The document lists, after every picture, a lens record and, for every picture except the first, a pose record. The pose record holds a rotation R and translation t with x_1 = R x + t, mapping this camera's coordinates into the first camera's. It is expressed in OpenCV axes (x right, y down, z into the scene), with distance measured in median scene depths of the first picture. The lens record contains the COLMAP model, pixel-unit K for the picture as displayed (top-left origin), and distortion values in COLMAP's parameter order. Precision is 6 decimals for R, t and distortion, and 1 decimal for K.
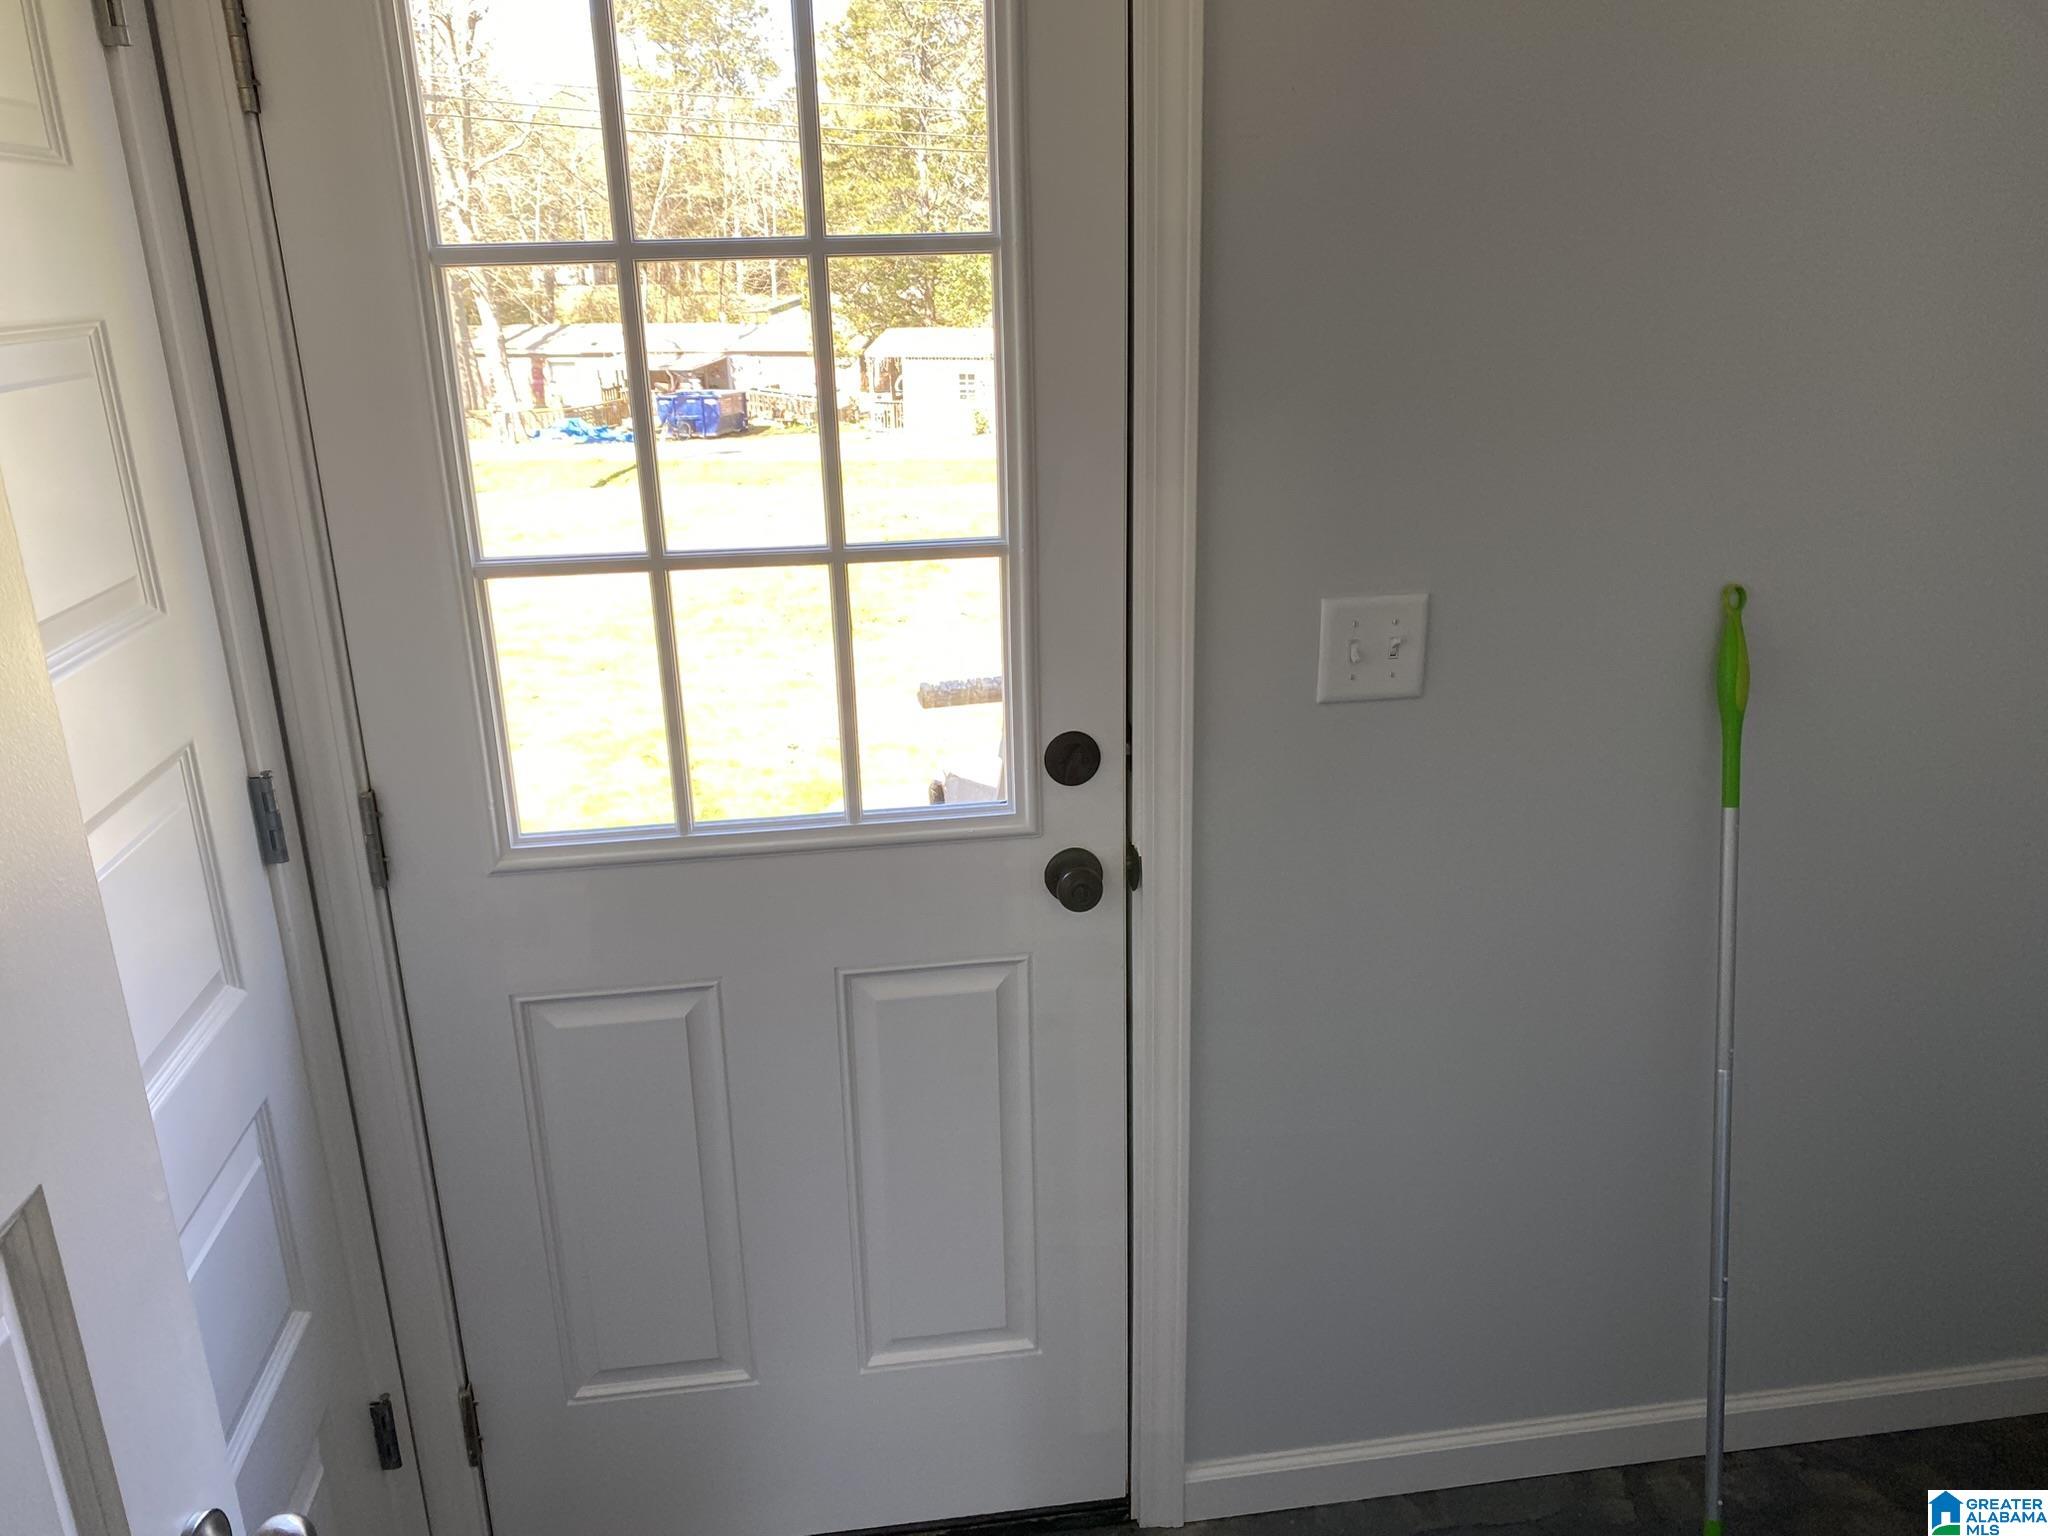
lens RADIAL K [[1556.8, 0, 968.7], [0, 1556.8, 756.2], [0, 0, 1]] dist [0.052618, -0.050849]
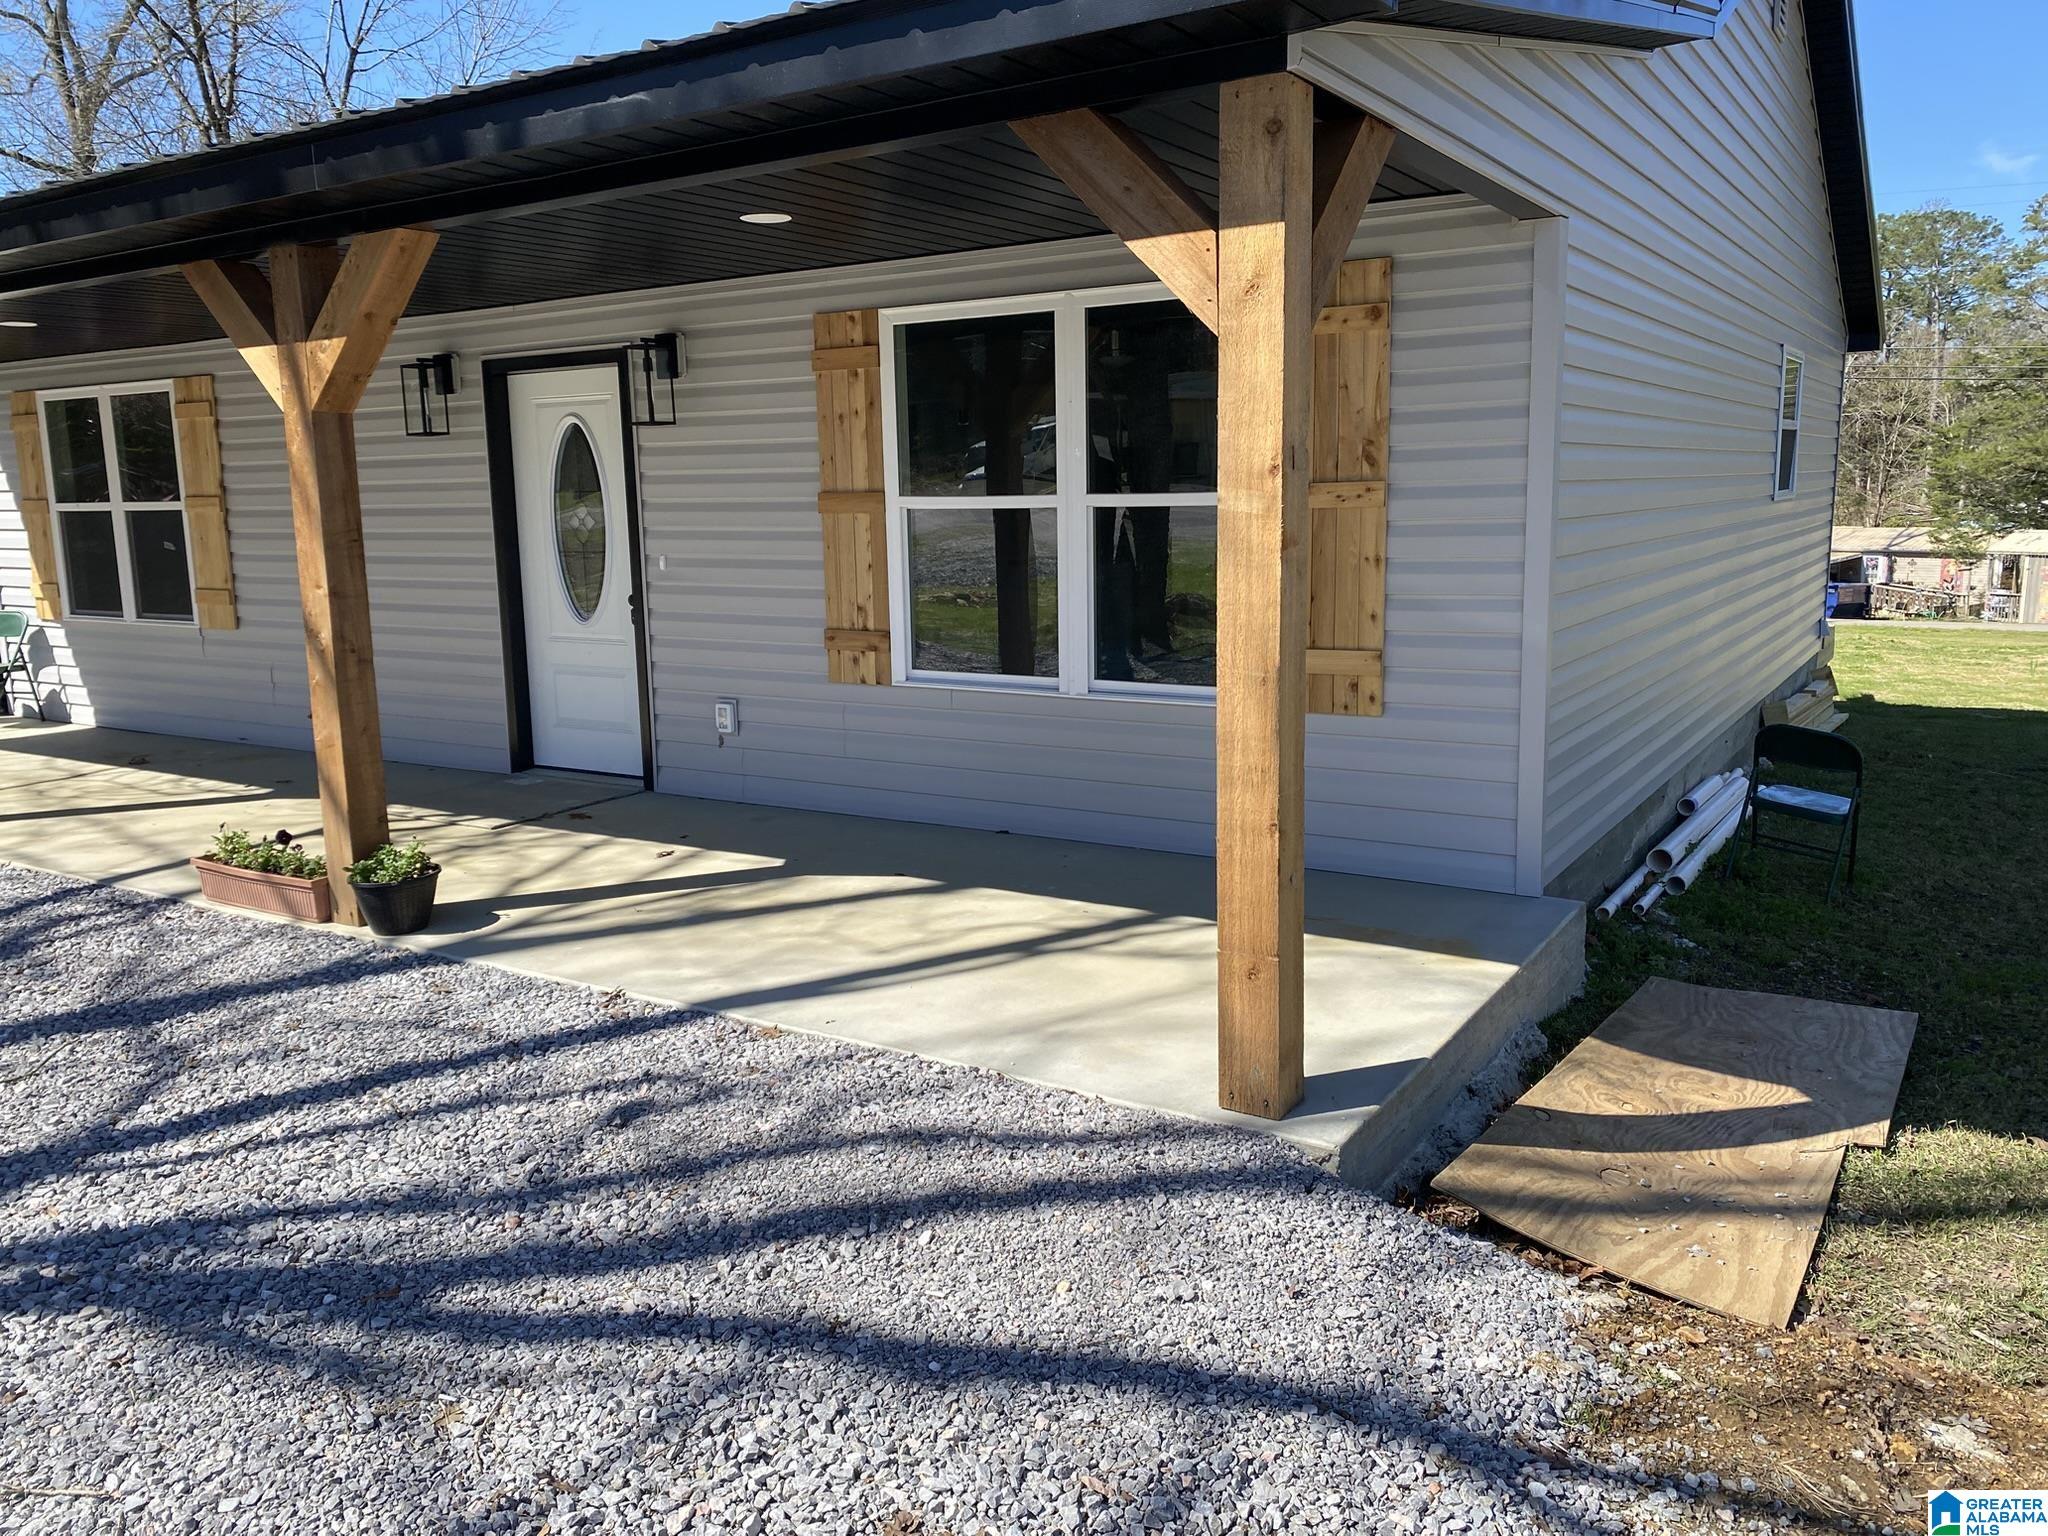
lens RADIAL K [[1556.8, 0, 1011.0], [0, 1556.8, 747.3], [0, 0, 1]] dist [0.052618, -0.050849]
pose [[0.778445, 0.116207, -0.616863, 0.084814], [-0.197452, 0.978162, -0.064904, 0.072131], [0.595849, 0.172325, 0.784390, -0.217012]]
